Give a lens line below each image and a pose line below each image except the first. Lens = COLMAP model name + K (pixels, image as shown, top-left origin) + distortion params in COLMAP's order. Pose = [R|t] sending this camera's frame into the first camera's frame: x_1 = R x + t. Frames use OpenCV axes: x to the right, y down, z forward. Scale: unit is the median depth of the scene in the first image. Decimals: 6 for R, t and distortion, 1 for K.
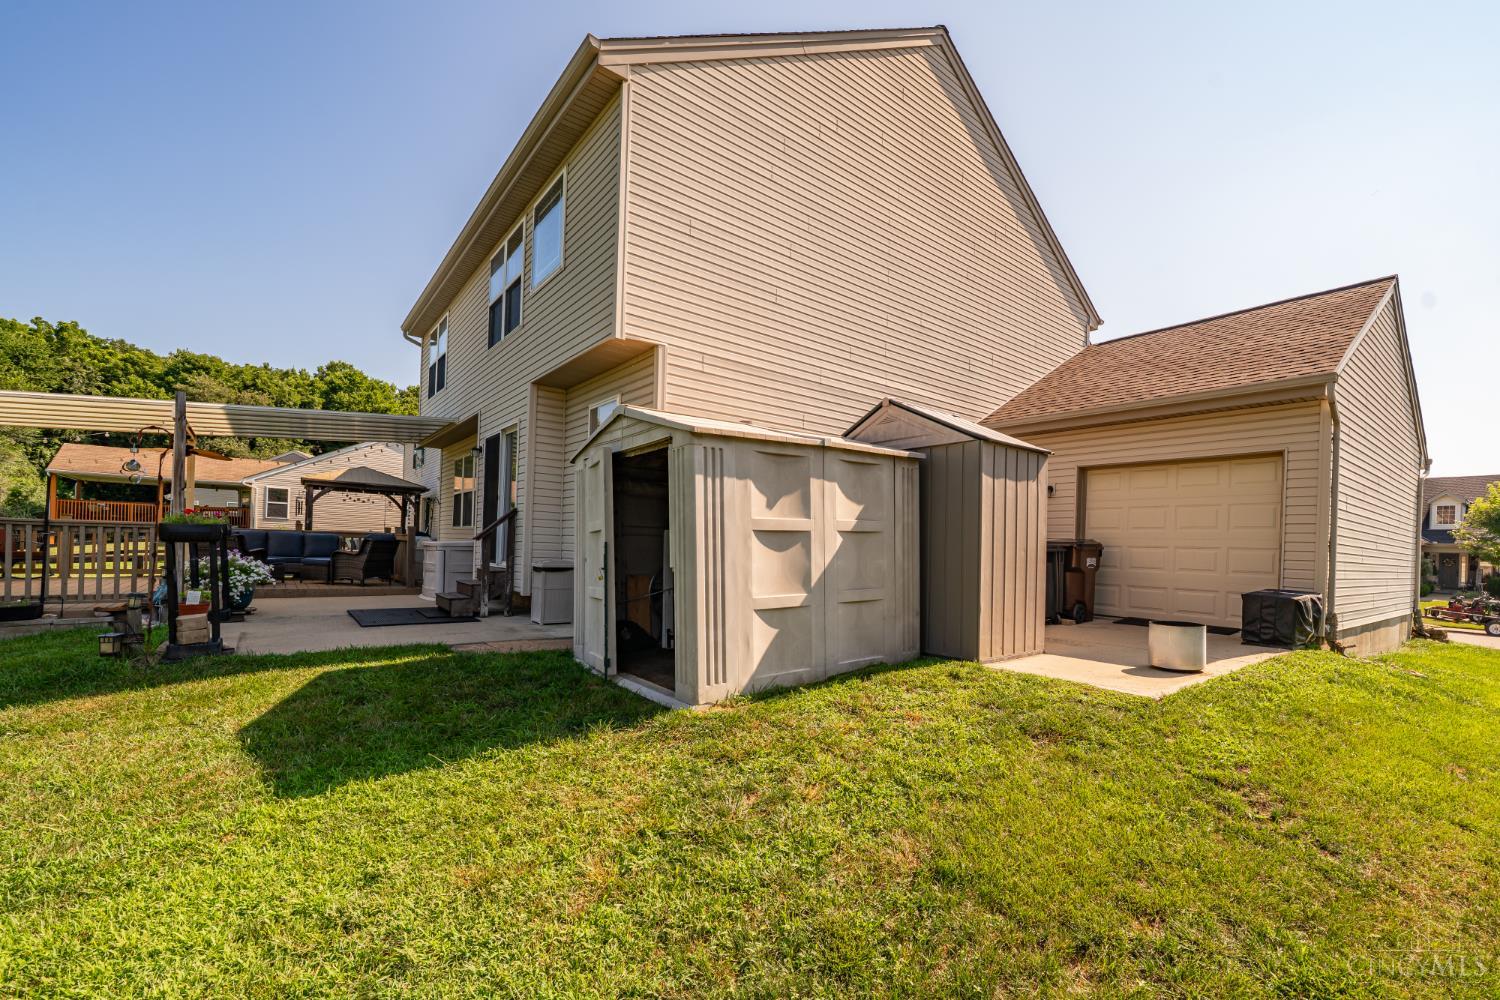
lens RADIAL K [[662.0, 0, 750.0], [0, 662.0, 500.0], [0, 0, 1]] dist [-0.001581, -0.000540]
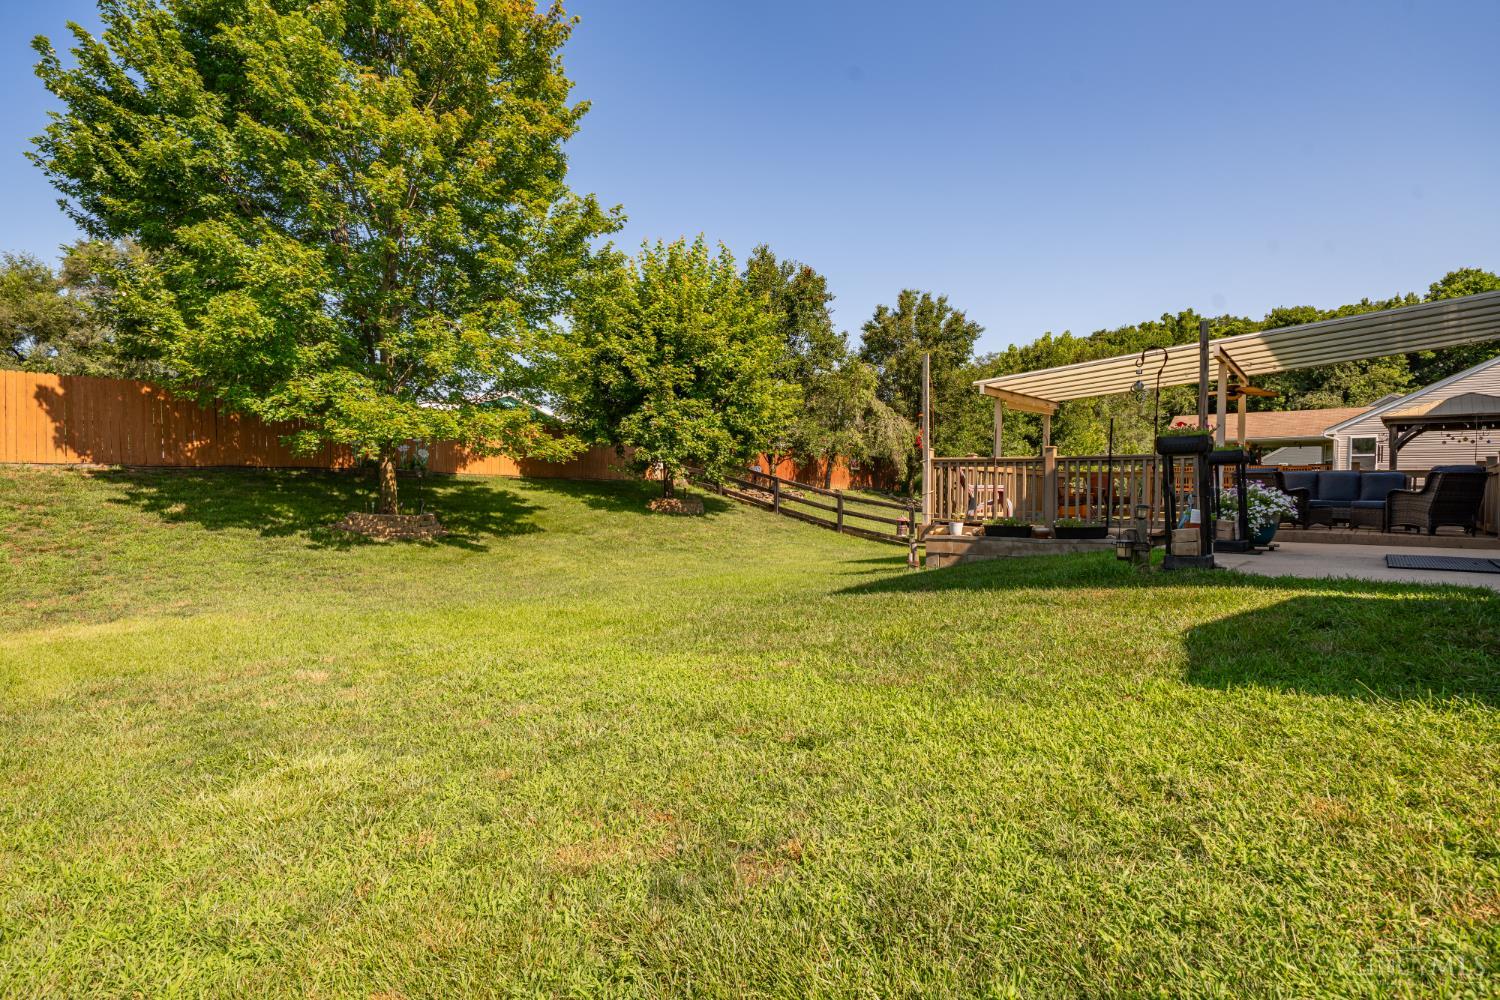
lens RADIAL K [[746.2, 0, 750.0], [0, 746.2, 500.0], [0, 0, 1]] dist [-0.001988, -0.000743]
pose [[0.218385, 0.002397, -0.975860, 0.067951], [0.025090, 0.999653, 0.008070, 0.064587], [0.975540, -0.026247, 0.218249, 0.068995]]
